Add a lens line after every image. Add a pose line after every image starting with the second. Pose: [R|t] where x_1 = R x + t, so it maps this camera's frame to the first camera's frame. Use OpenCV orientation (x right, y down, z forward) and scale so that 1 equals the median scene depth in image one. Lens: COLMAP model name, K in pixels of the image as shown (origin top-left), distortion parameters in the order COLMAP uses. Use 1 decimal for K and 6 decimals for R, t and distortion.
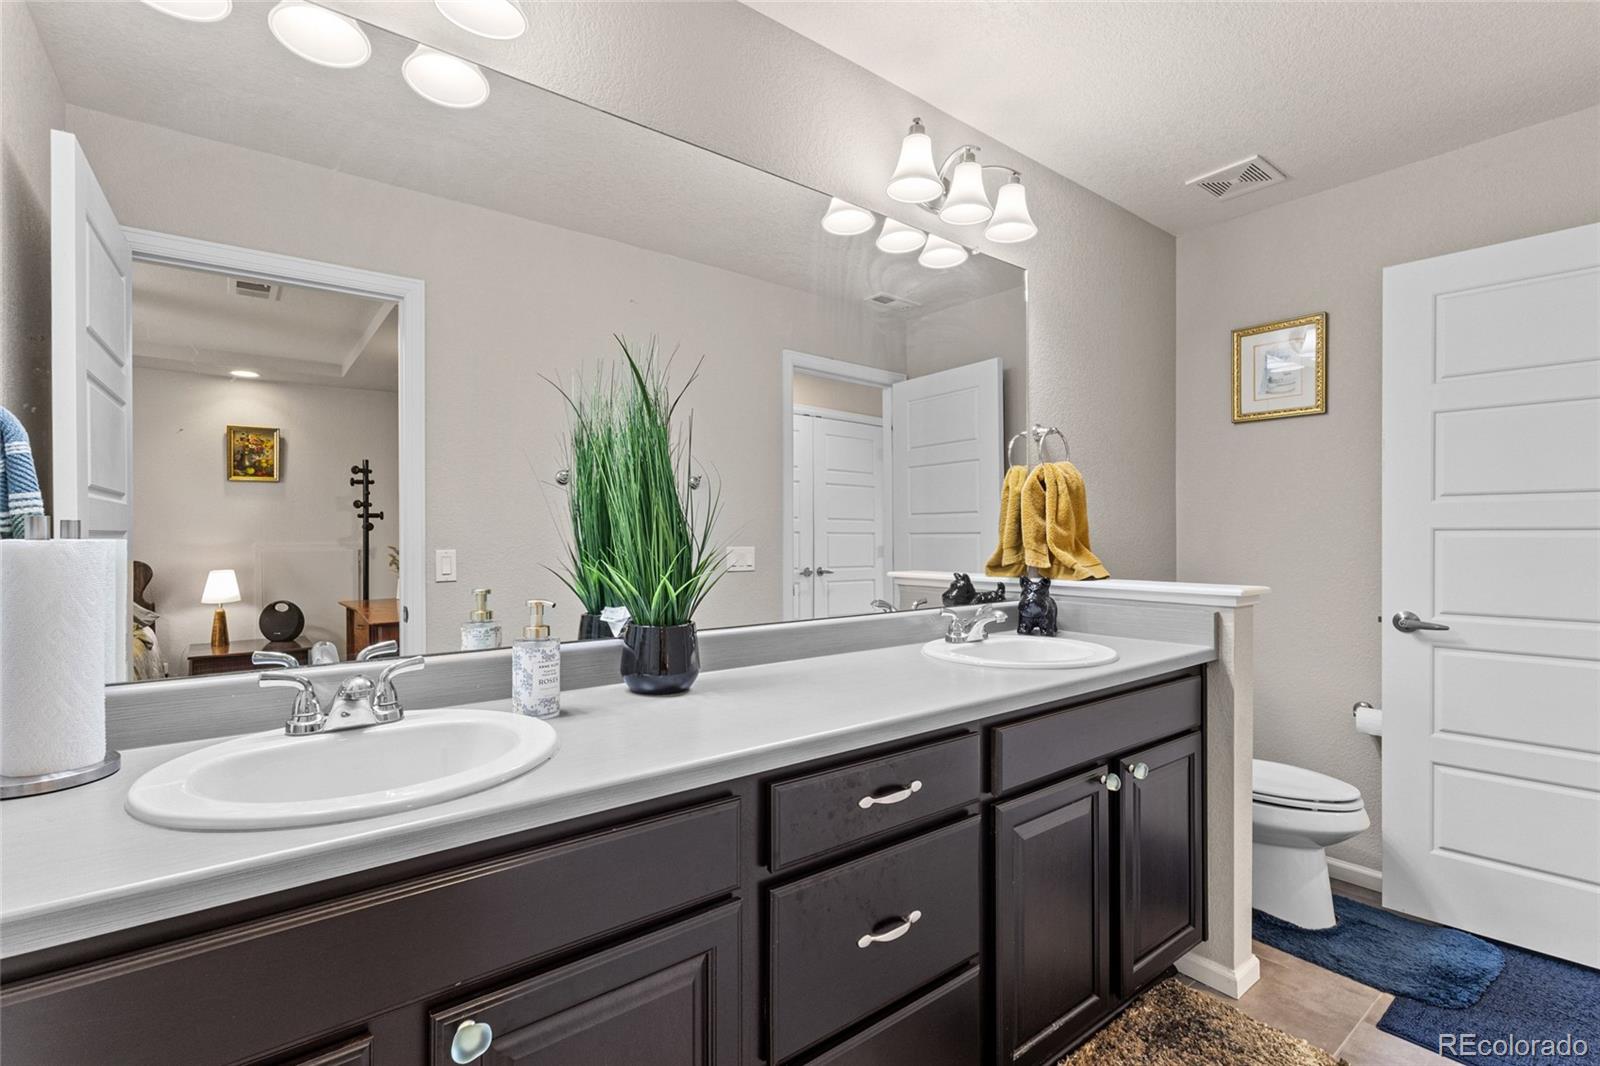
lens RADIAL K [[746.7, 0, 803.4], [0, 746.7, 534.8], [0, 0, 1]] dist [-0.000030, -0.000037]
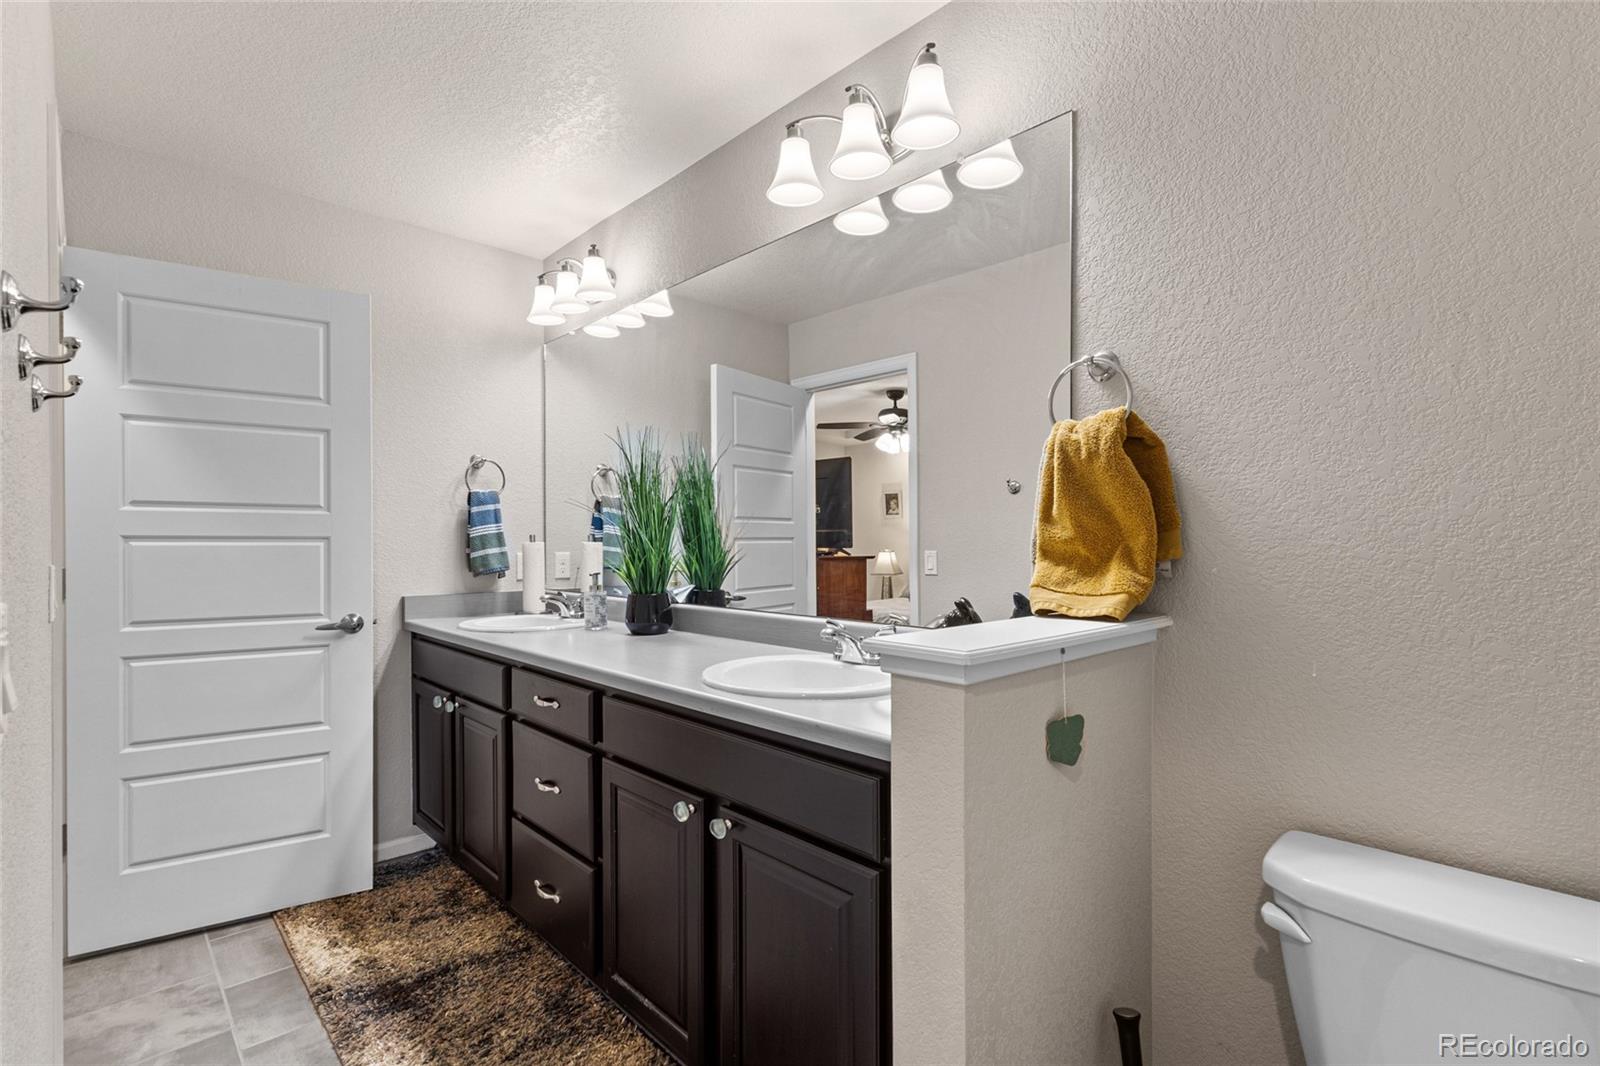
lens RADIAL K [[746.7, 0, 803.4], [0, 746.7, 540.3], [0, 0, 1]] dist [-0.000030, -0.000037]
pose [[0.088440, -0.001707, -0.996080, 1.406711], [0.004086, 0.999991, -0.001350, 0.004612], [0.996073, -0.003951, 0.088446, 1.124601]]
